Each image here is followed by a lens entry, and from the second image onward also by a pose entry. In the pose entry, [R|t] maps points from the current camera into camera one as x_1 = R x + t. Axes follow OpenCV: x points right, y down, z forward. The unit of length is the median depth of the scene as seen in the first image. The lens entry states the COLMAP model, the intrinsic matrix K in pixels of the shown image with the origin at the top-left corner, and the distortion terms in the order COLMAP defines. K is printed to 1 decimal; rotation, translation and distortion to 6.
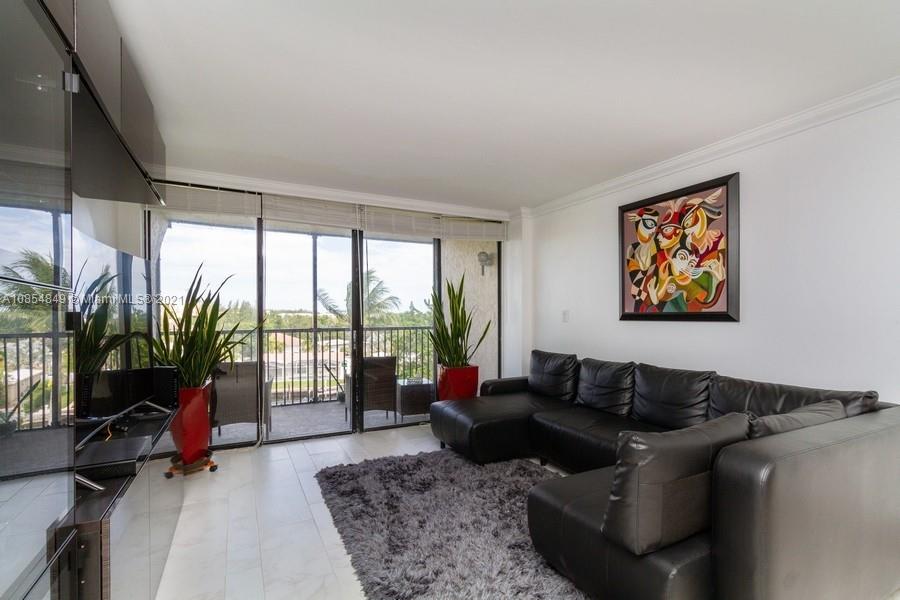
lens RADIAL K [[423.1, 0, 451.7], [0, 423.1, 320.0], [0, 0, 1]] dist [0.000927, 0.000078]
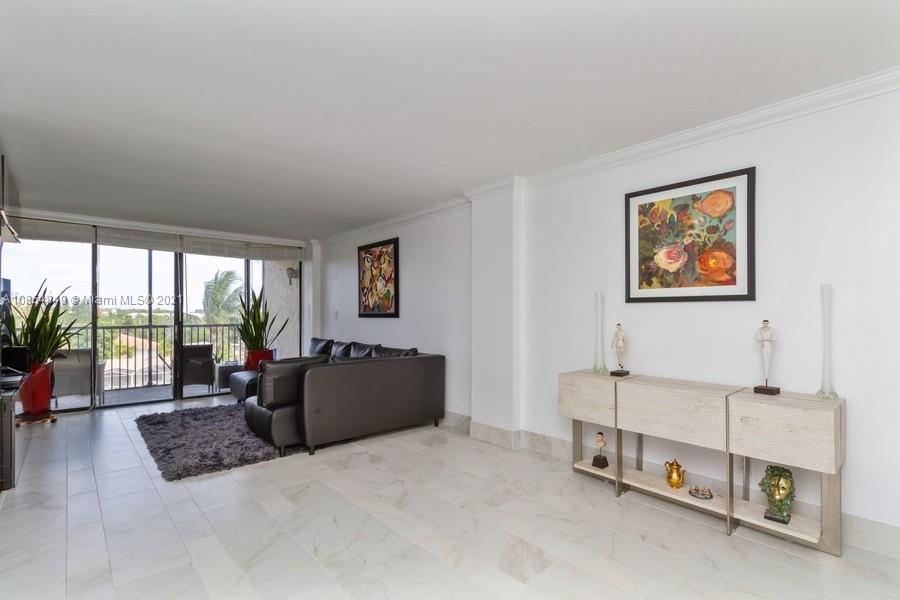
lens RADIAL K [[422.5, 0, 449.0], [0, 422.5, 313.6], [0, 0, 1]] dist [0.000808, 0.000223]
pose [[0.965933, -0.000219, 0.258794, 0.336138], [0.003803, 0.999904, -0.013348, 0.009193], [-0.258766, 0.013877, 0.965840, -0.685412]]
